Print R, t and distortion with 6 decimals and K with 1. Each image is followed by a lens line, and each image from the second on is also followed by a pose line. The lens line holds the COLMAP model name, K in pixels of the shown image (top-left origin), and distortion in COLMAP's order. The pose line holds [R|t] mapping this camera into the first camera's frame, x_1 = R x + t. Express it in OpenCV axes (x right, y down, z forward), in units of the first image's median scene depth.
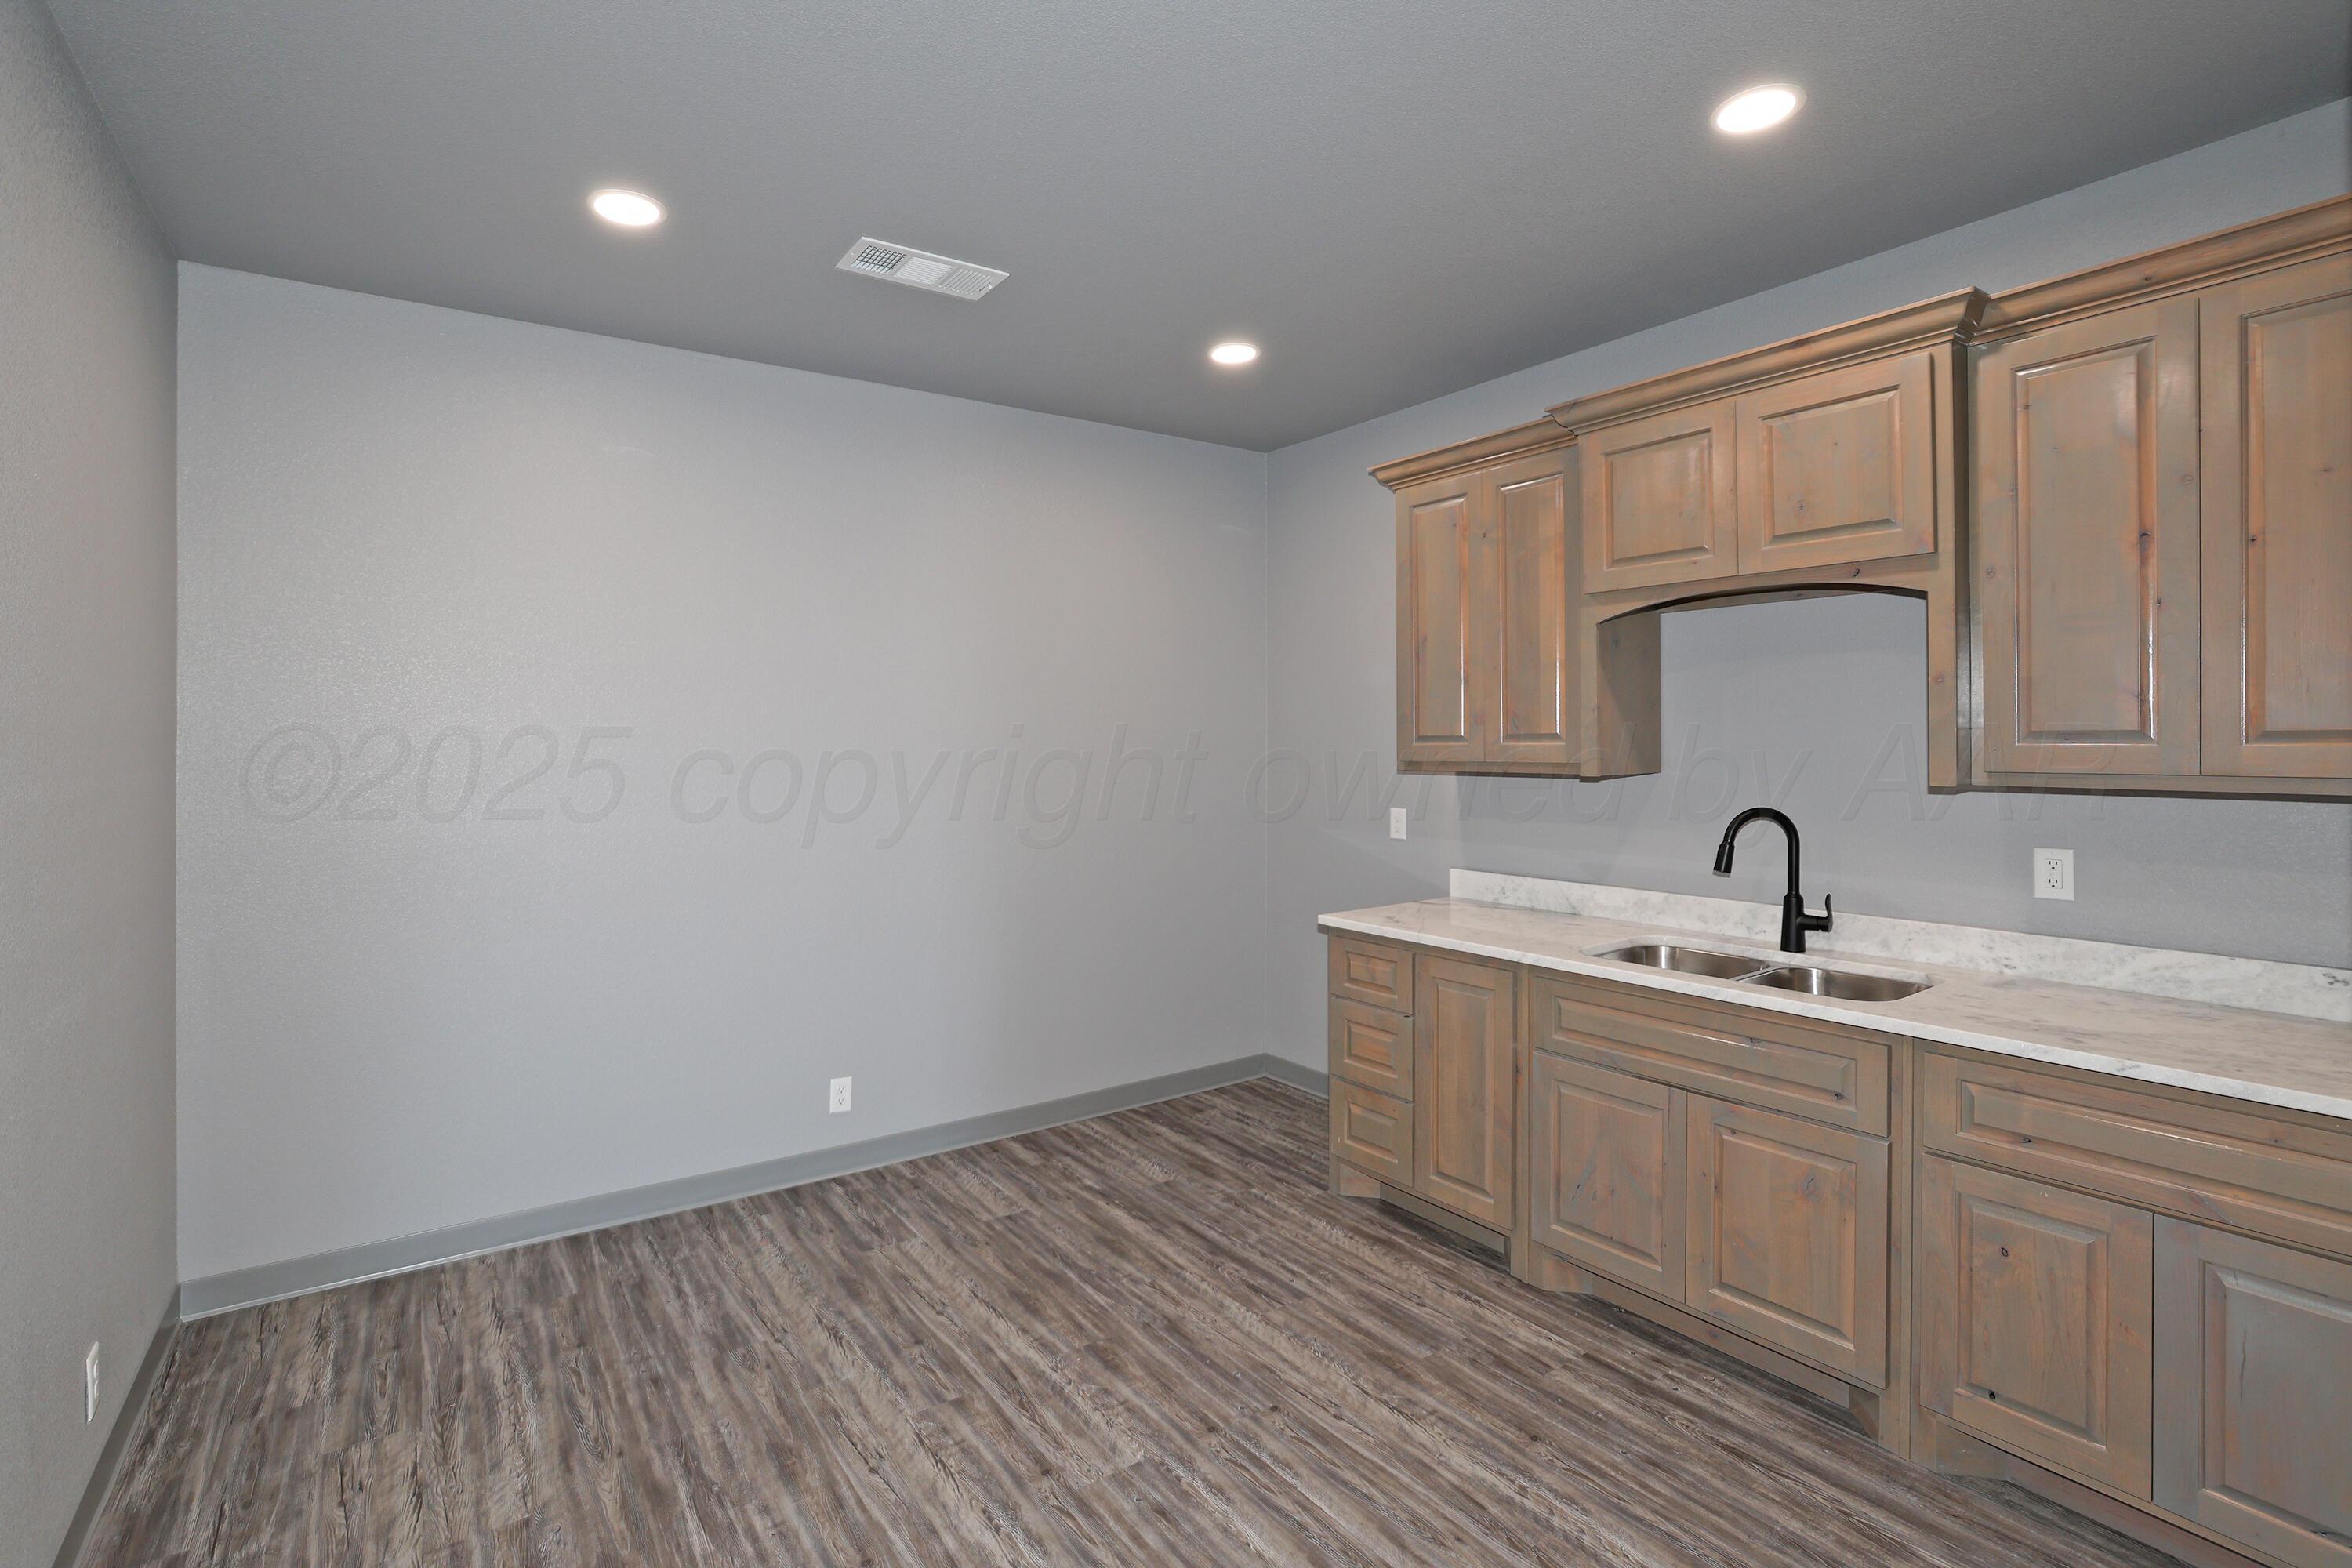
lens RADIAL K [[1052.8, 0, 1144.7], [0, 1052.8, 722.9], [0, 0, 1]] dist [-0.049694, 0.018057]
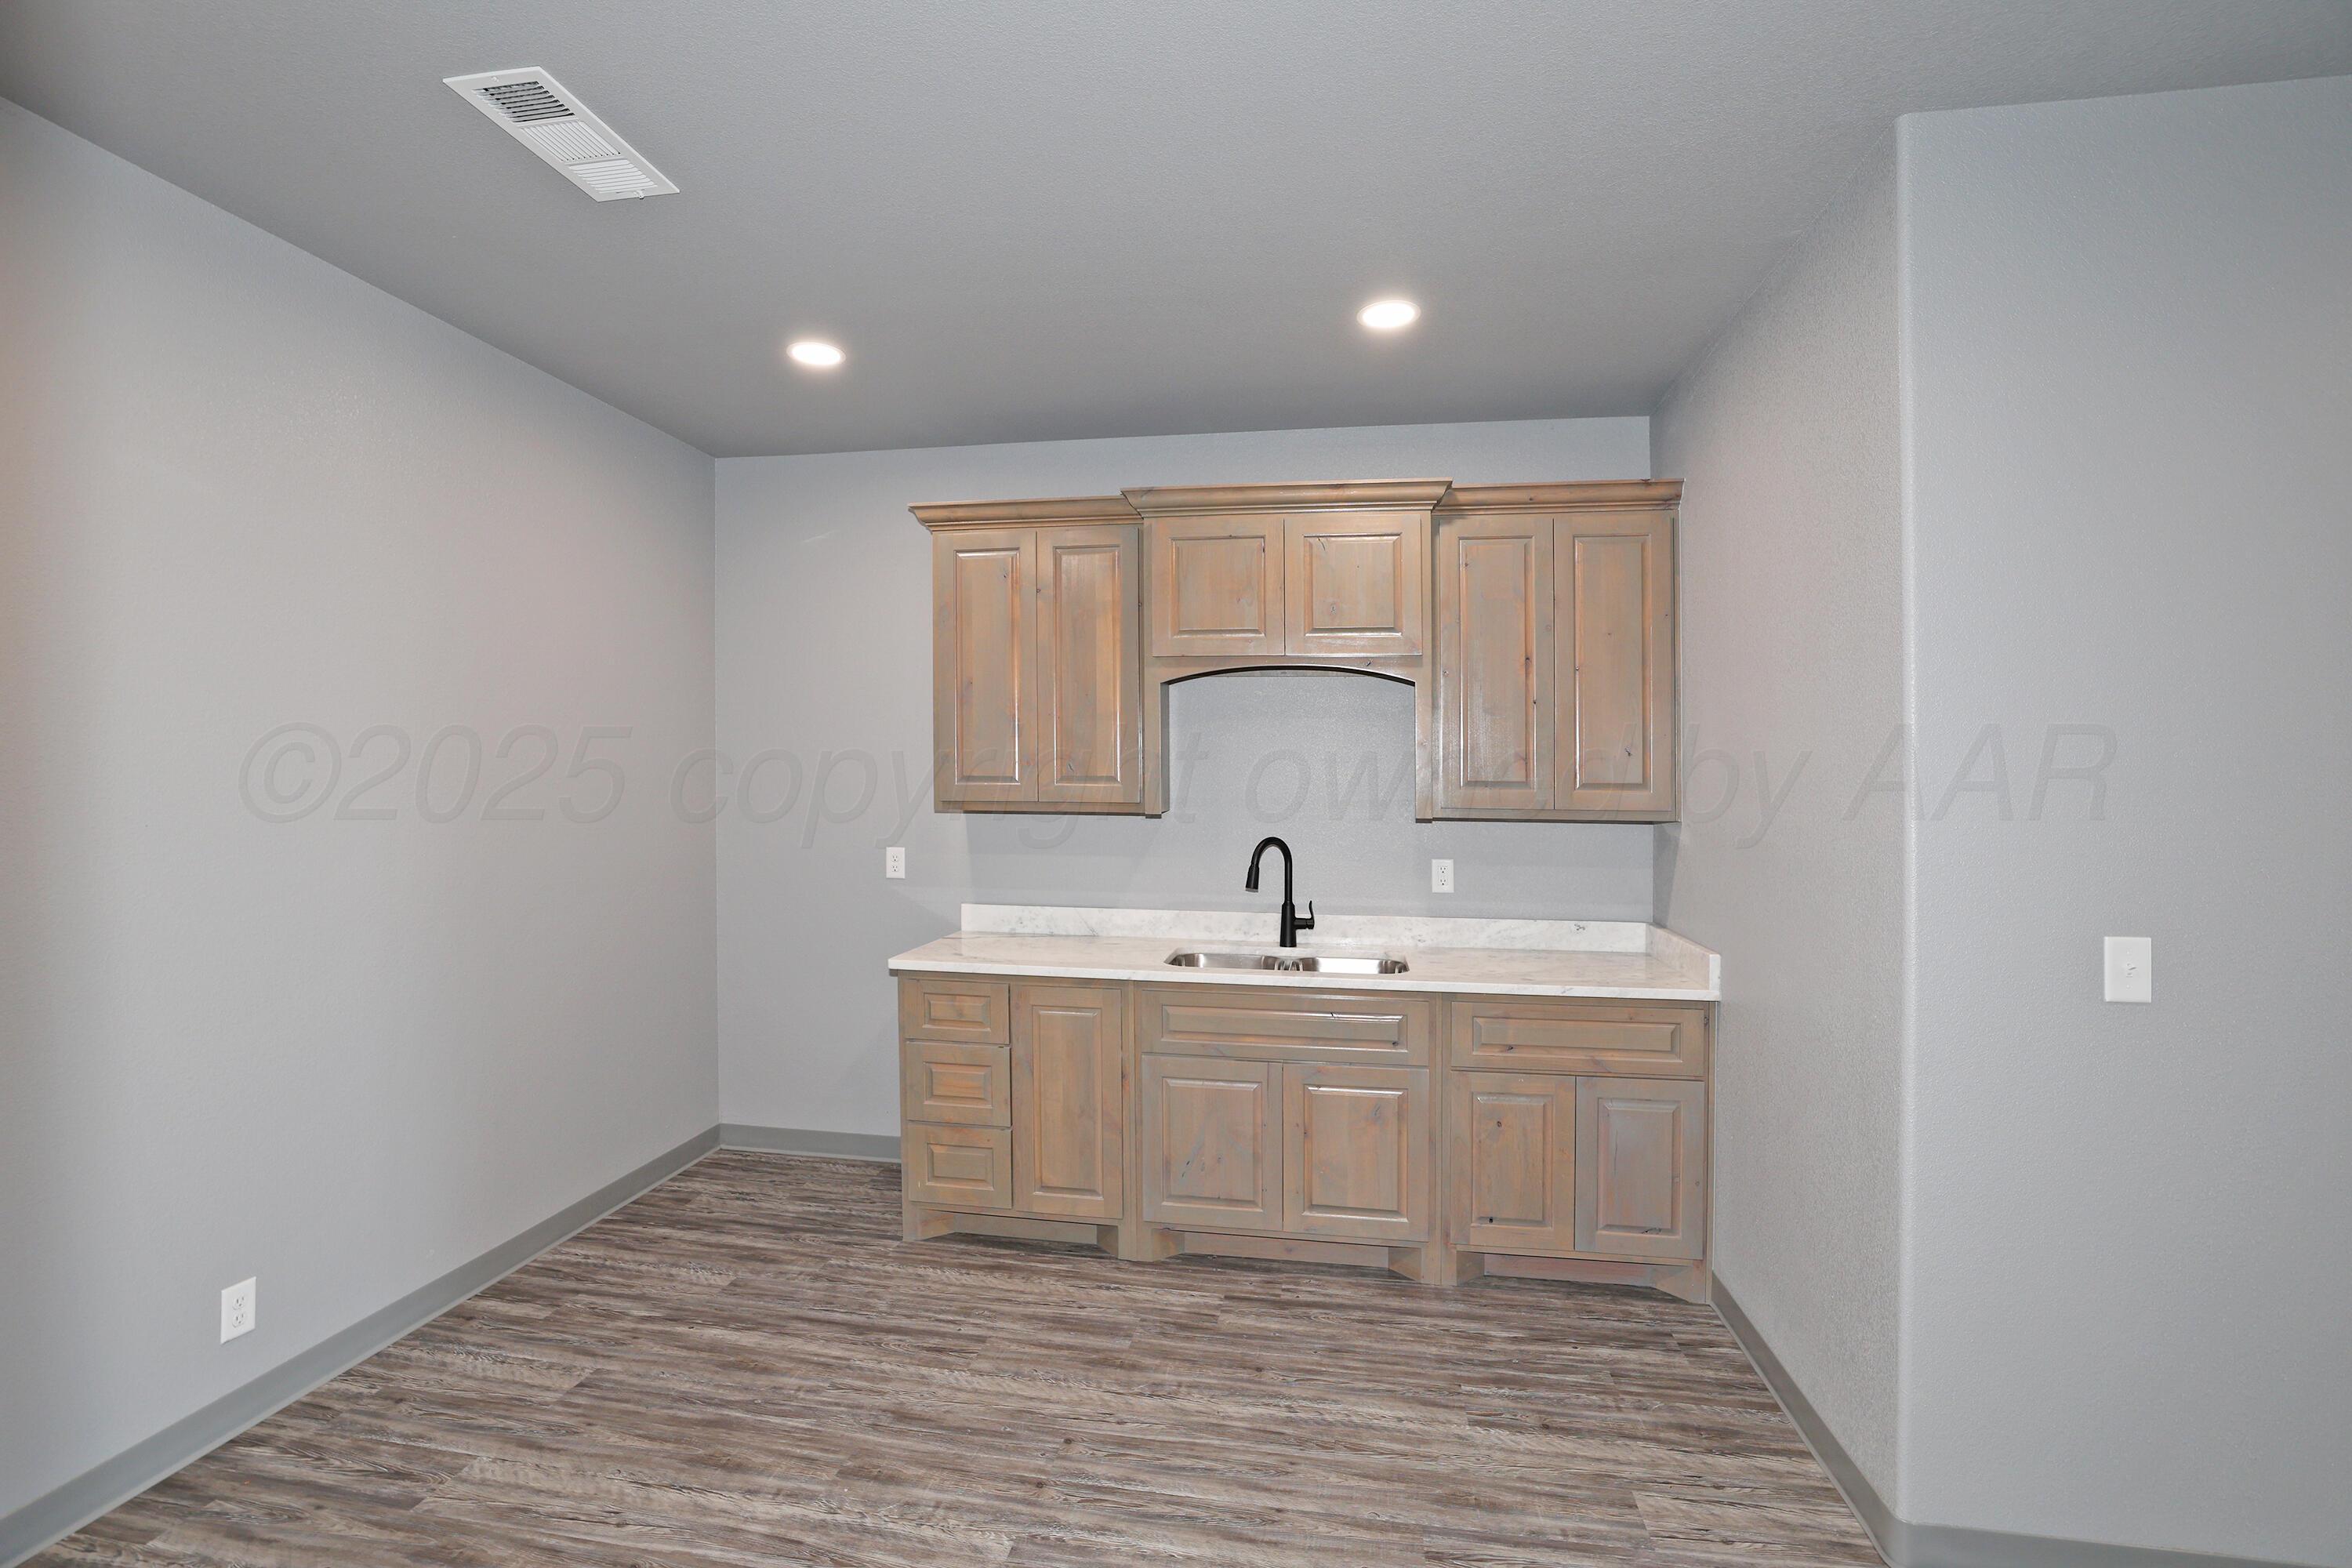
lens RADIAL K [[1034.5, 0, 1169.7], [0, 1034.5, 771.2], [0, 0, 1]] dist [-0.049015, 0.018386]
pose [[0.712111, 0.019525, 0.701795, -0.394828], [-0.025724, 0.999668, -0.001711, 0.005735], [-0.701595, -0.016835, 0.712377, 0.178894]]
